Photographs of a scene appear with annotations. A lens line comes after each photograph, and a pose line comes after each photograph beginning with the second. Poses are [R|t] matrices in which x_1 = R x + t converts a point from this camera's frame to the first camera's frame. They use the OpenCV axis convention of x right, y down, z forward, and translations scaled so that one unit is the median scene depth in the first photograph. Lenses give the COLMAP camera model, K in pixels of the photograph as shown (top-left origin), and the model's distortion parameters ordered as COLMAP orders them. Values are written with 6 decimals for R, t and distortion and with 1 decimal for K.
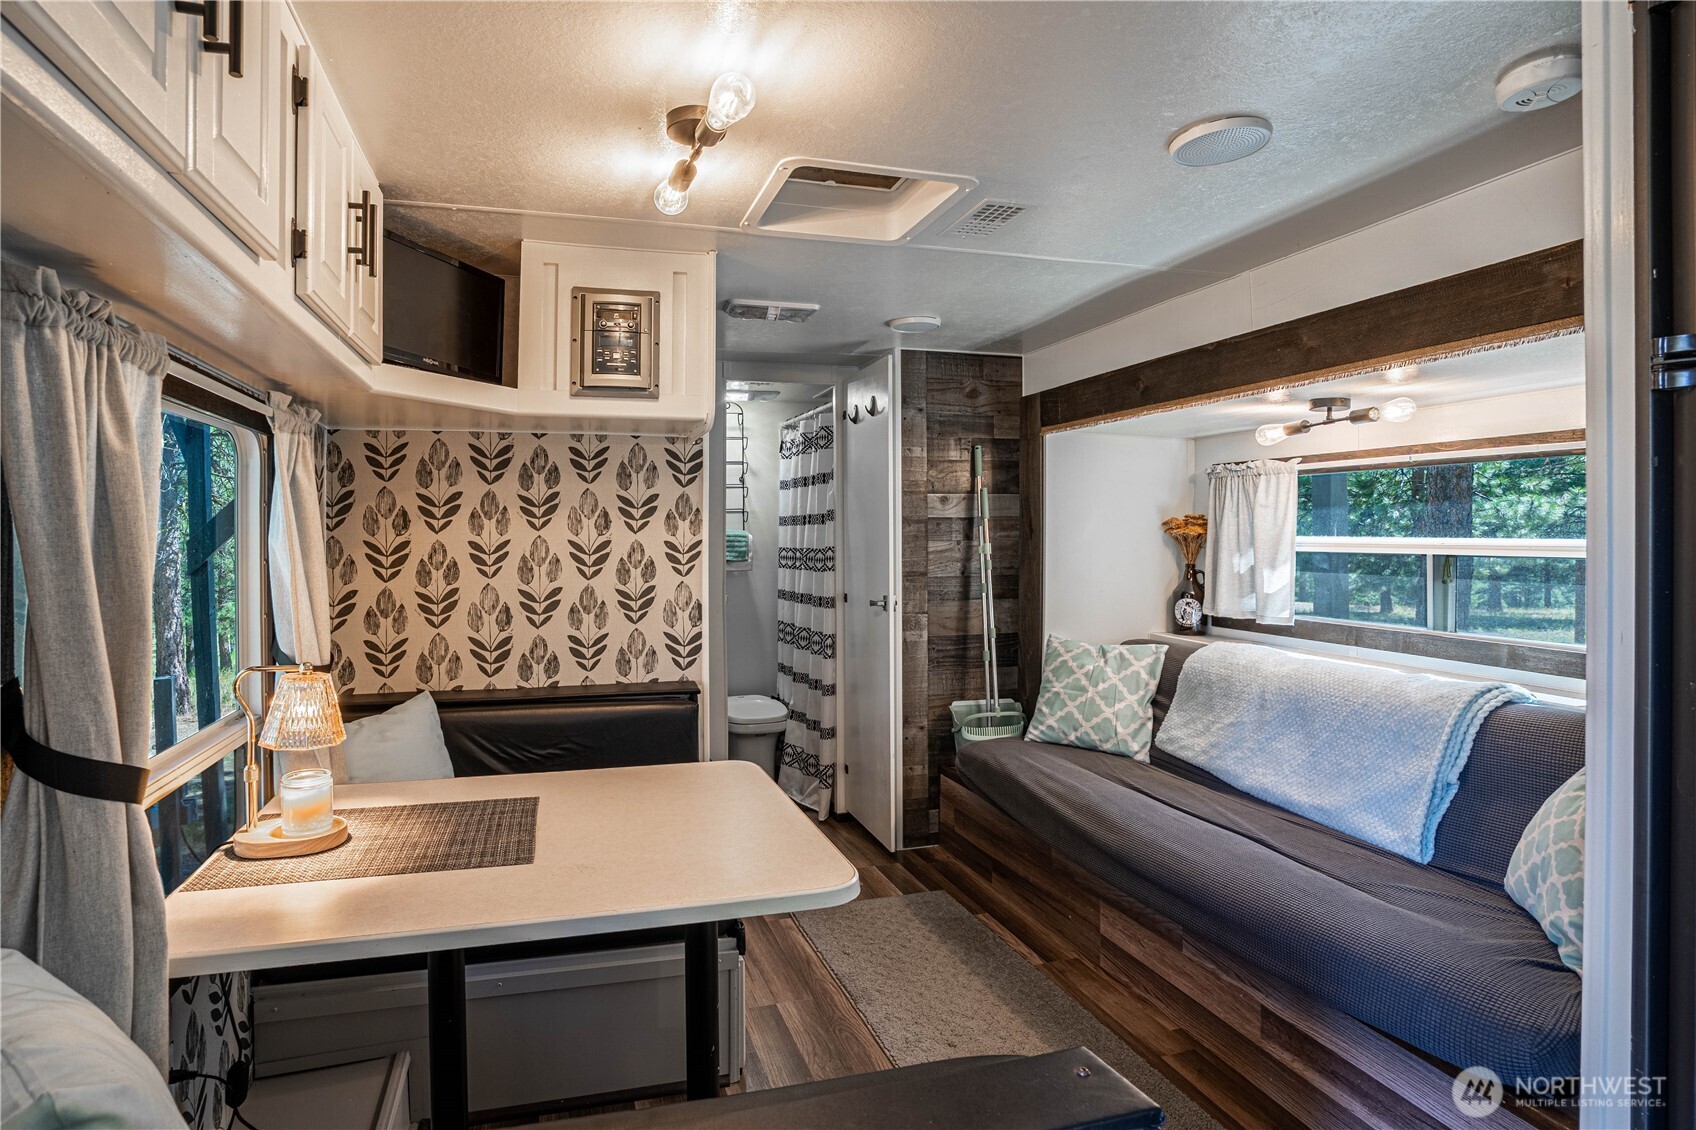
lens RADIAL K [[852.8, 0, 868.8], [0, 852.8, 574.9], [0, 0, 1]] dist [-0.059832, 0.024797]
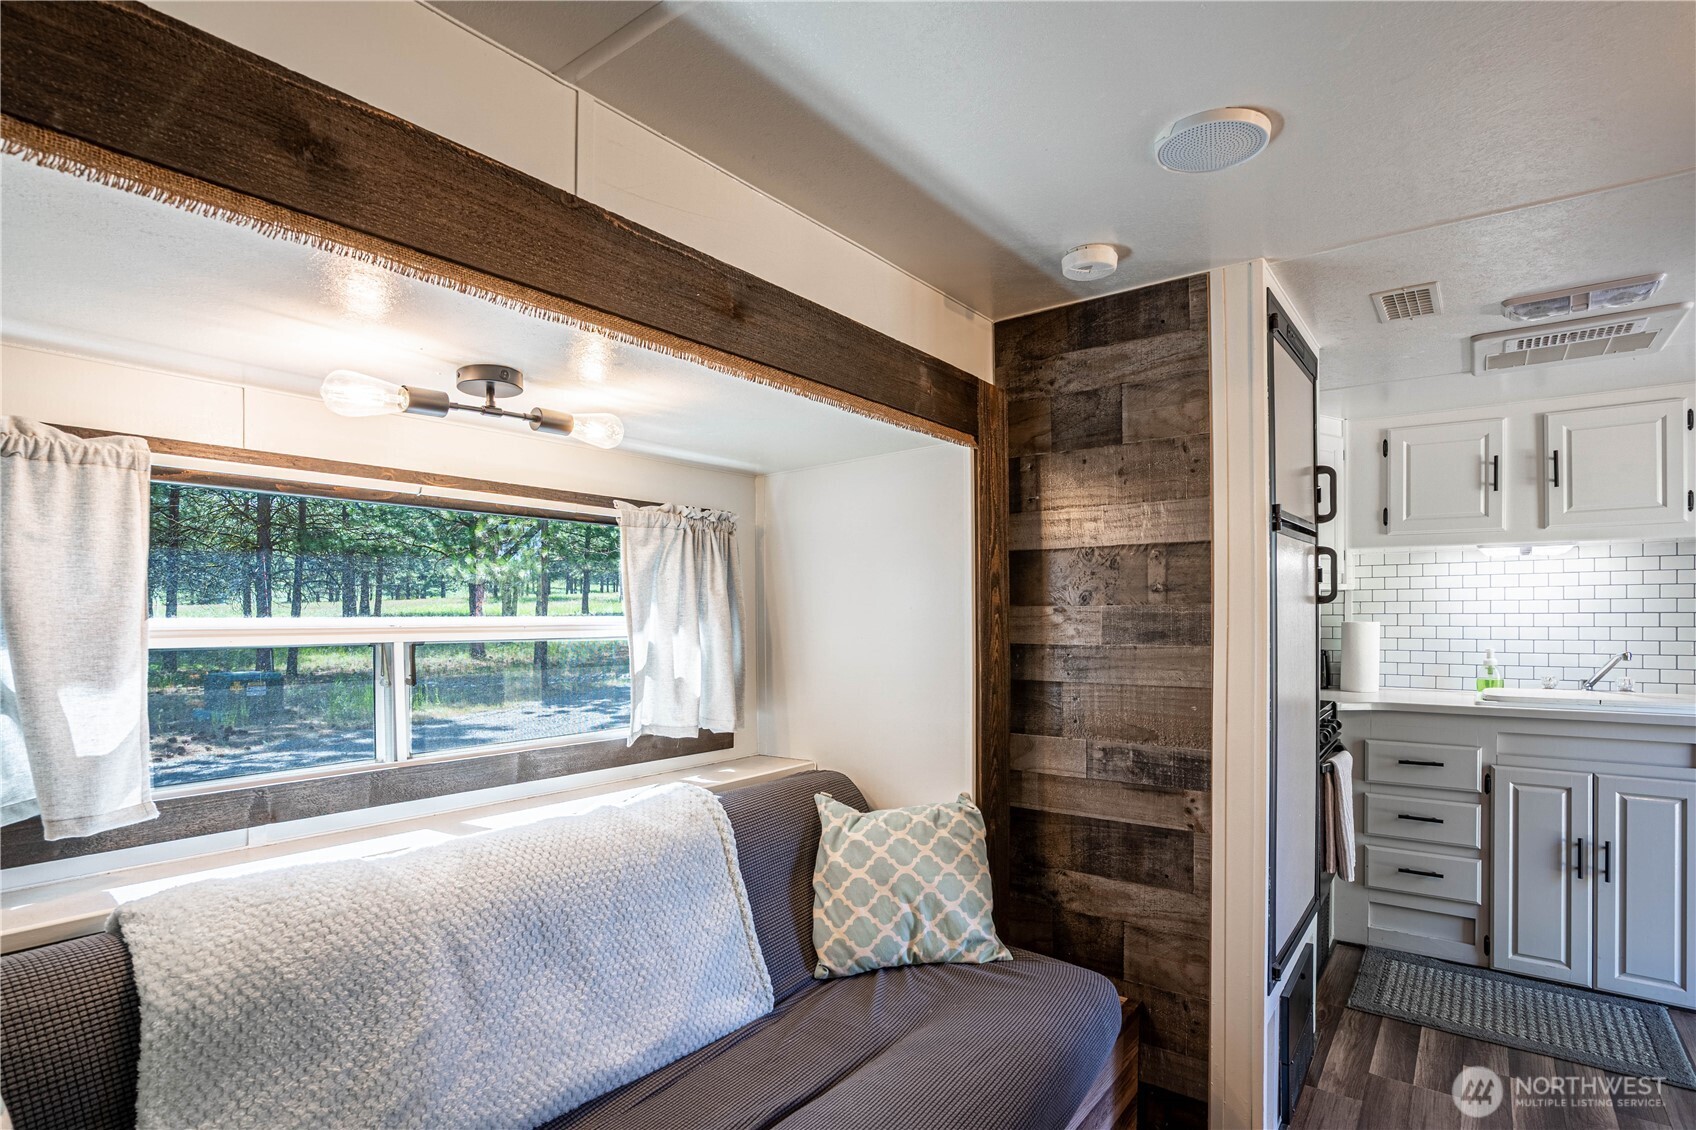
lens RADIAL K [[852.8, 0, 868.8], [0, 852.8, 574.9], [0, 0, 1]] dist [-0.059832, 0.024797]
pose [[-0.543331, 0.052213, 0.837893, -0.067609], [0.055297, 0.998122, -0.026340, -0.038342], [-0.837695, 0.032021, -0.545198, 1.034645]]
